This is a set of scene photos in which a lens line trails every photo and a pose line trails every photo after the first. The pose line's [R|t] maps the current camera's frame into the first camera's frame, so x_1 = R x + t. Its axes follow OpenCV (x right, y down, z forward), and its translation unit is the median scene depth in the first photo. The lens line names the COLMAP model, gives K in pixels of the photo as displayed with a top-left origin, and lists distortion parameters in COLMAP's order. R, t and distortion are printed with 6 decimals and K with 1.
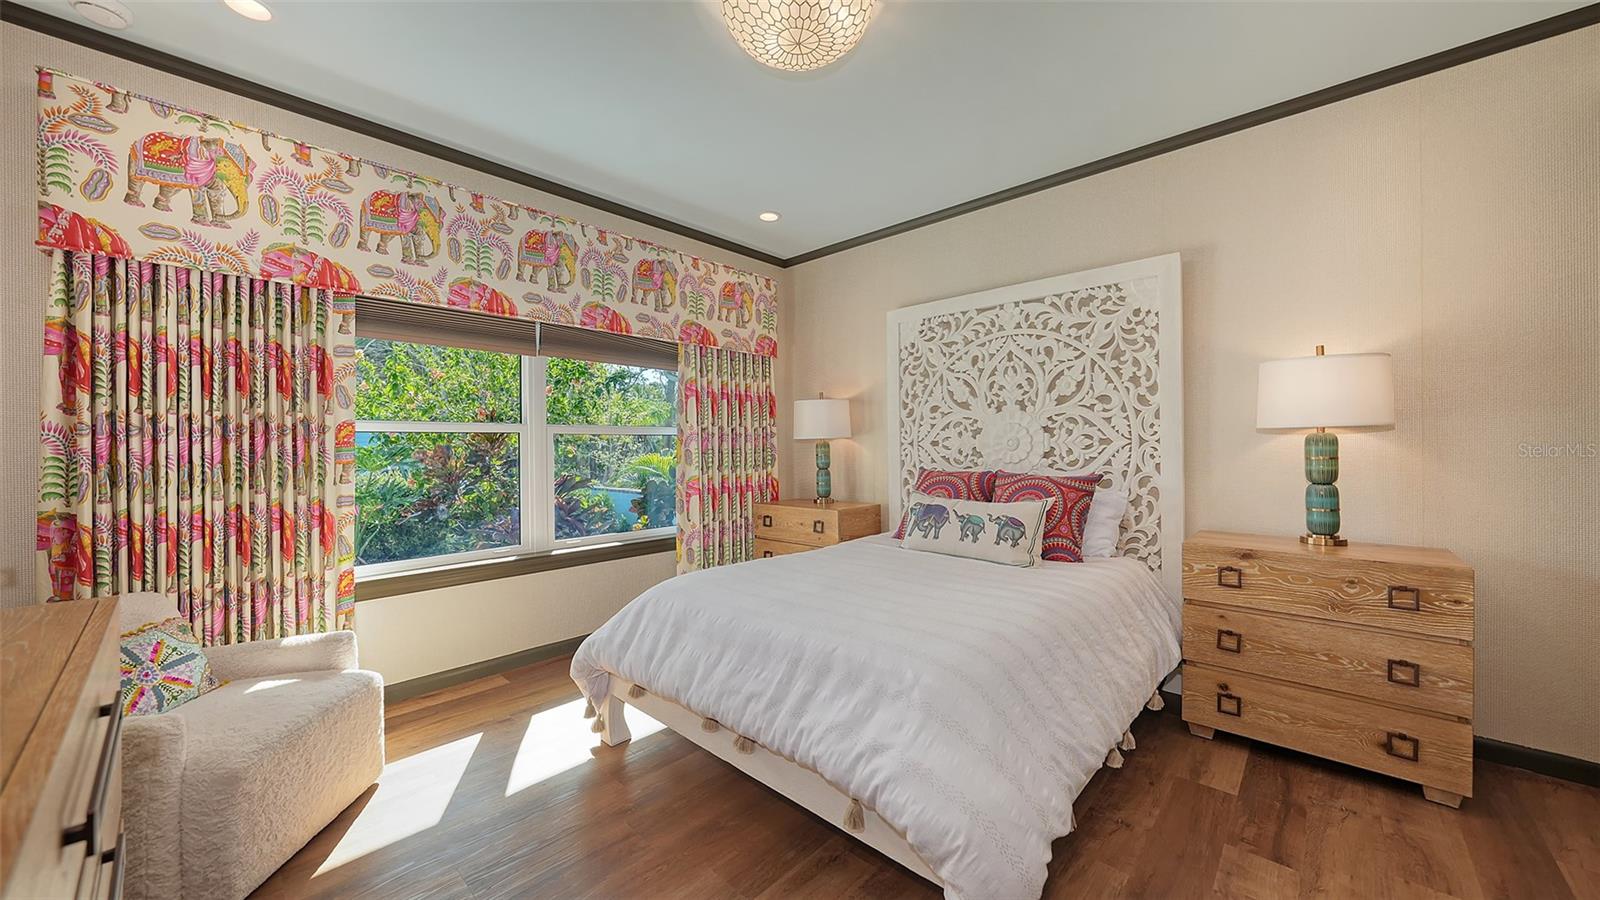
lens RADIAL K [[582.9, 0, 780.5], [0, 582.9, 445.0], [0, 0, 1]] dist [-0.000855, -0.000162]
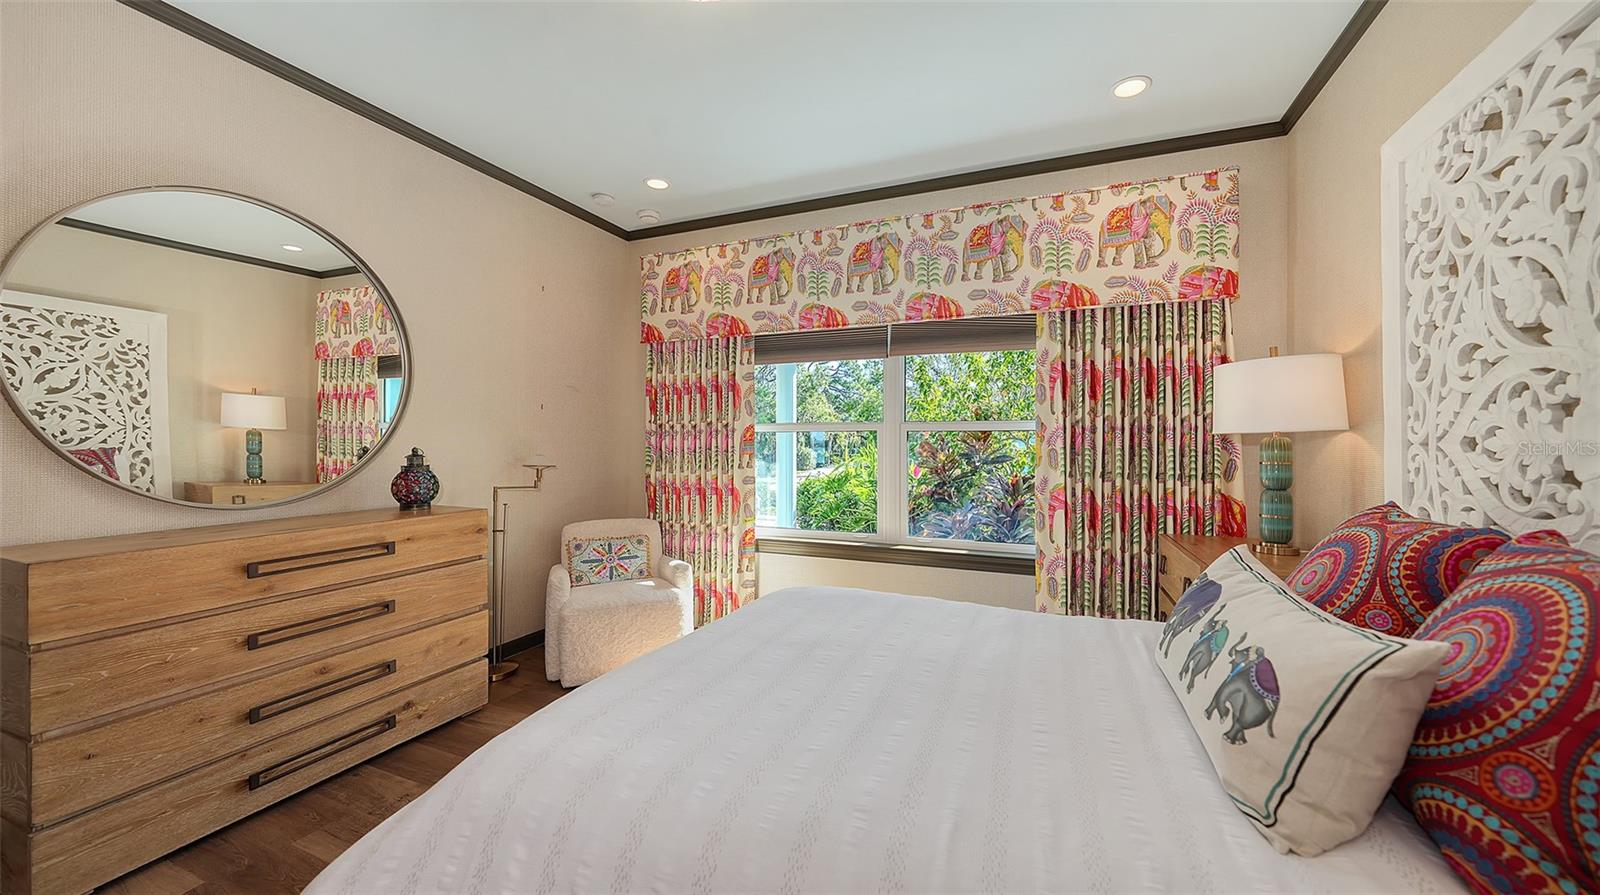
lens RADIAL K [[532.4, 0, 744.1], [0, 532.4, 444.7], [0, 0, 1]] dist [0.010326, -0.008278]
pose [[0.365816, 0.010181, -0.930631, 0.418377], [-0.005330, 0.999947, 0.008845, -0.002494], [0.930672, 0.001724, 0.365851, 0.439984]]
